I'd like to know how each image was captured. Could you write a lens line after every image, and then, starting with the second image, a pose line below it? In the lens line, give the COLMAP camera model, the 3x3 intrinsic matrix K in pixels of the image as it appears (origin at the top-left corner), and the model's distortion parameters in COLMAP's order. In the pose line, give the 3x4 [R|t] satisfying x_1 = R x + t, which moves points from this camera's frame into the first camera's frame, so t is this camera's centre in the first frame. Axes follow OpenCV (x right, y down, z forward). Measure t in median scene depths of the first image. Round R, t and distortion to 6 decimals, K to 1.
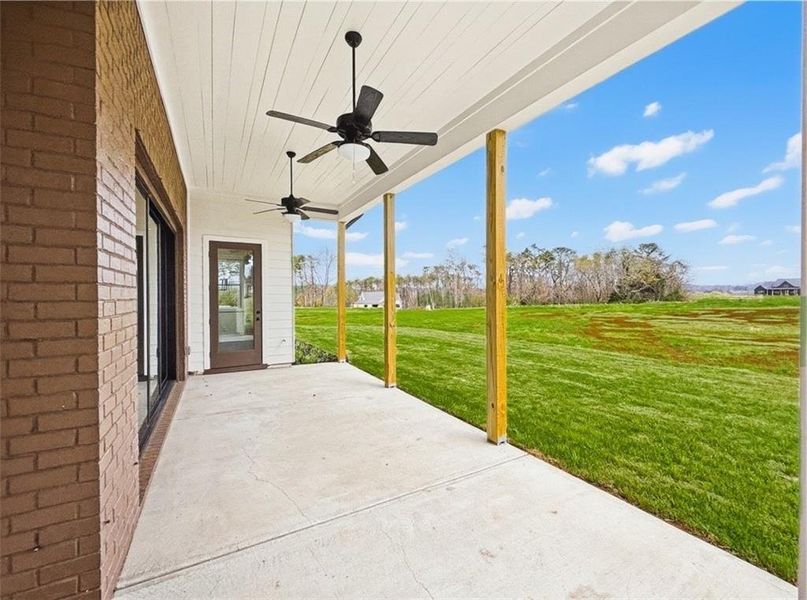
lens RADIAL K [[325.5, 0, 402.3], [0, 325.5, 299.9], [0, 0, 1]] dist [-0.000086, 0.000145]
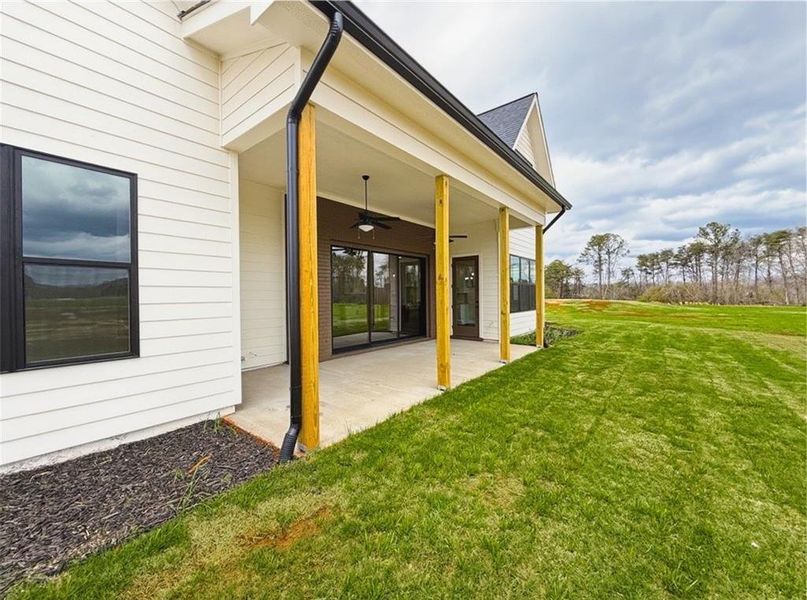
lens RADIAL K [[325.5, 0, 402.3], [0, 325.5, 299.9], [0, 0, 1]] dist [-0.000086, 0.000145]
pose [[0.363837, 0.013059, -0.931371, 1.114143], [0.004712, 0.999863, 0.015860, 0.004631], [0.931451, -0.010159, 0.363726, 0.209714]]
